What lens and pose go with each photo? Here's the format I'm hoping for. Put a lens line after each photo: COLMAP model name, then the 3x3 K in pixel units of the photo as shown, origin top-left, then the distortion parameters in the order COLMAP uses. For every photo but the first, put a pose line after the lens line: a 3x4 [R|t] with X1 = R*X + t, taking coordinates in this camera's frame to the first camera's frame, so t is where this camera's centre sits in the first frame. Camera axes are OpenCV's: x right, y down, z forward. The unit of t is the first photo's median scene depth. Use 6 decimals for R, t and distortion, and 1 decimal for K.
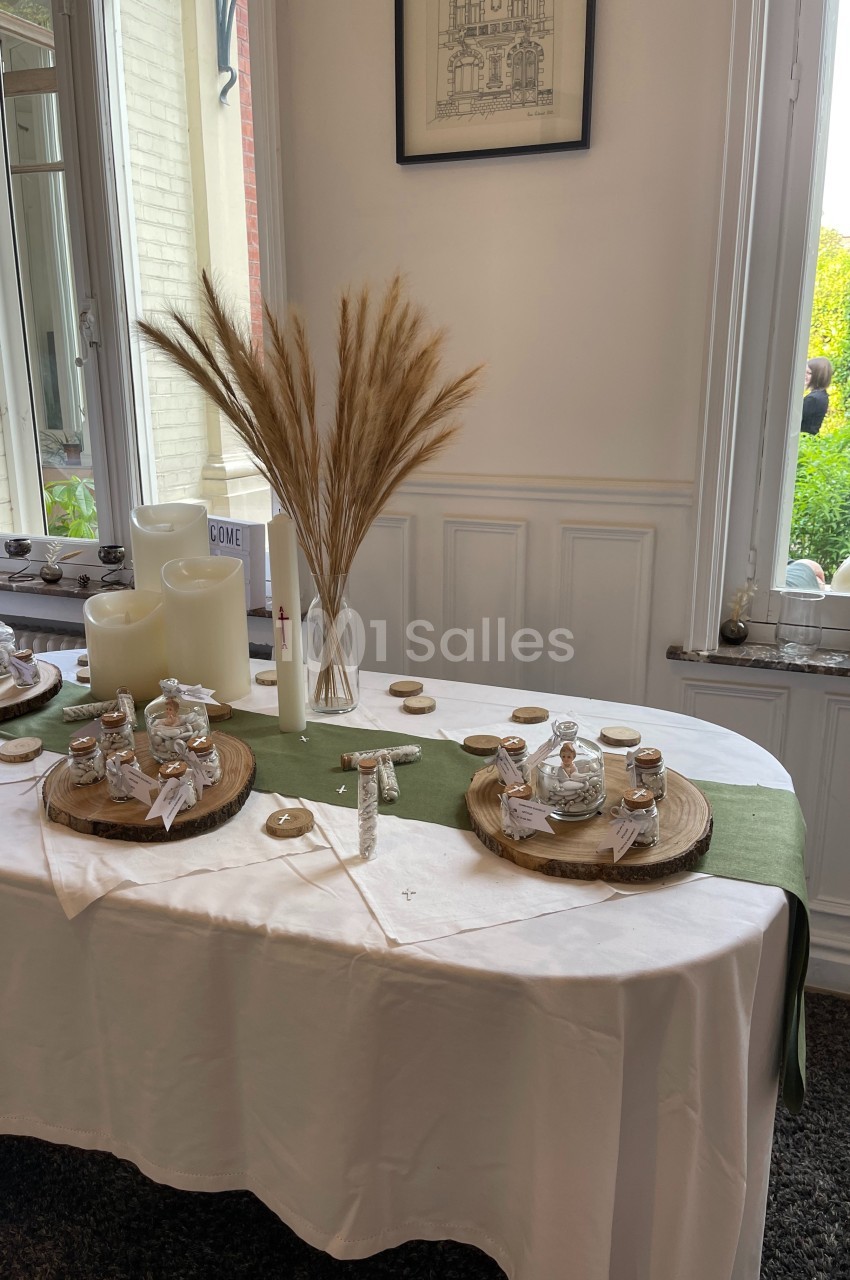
lens RADIAL K [[972.6, 0, 425.0], [0, 972.6, 640.0], [0, 0, 1]] dist [0.025642, -0.000963]
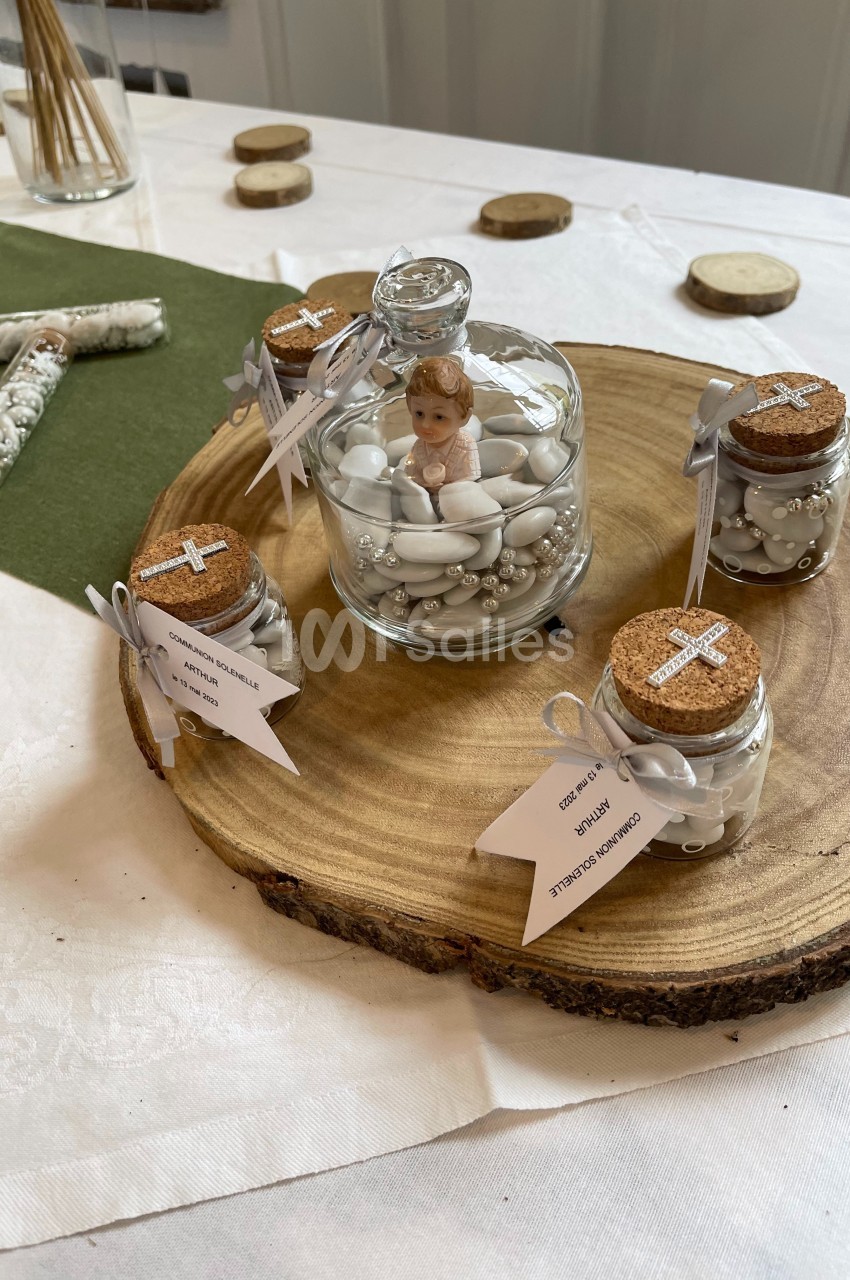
lens RADIAL K [[972.6, 0, 425.0], [0, 972.6, 640.0], [0, 0, 1]] dist [0.025642, -0.000963]
pose [[0.988404, 0.073727, -0.132745, 0.171076], [-0.001837, 0.879956, 0.475052, 0.051871], [0.151833, -0.469300, 0.869888, 0.726414]]
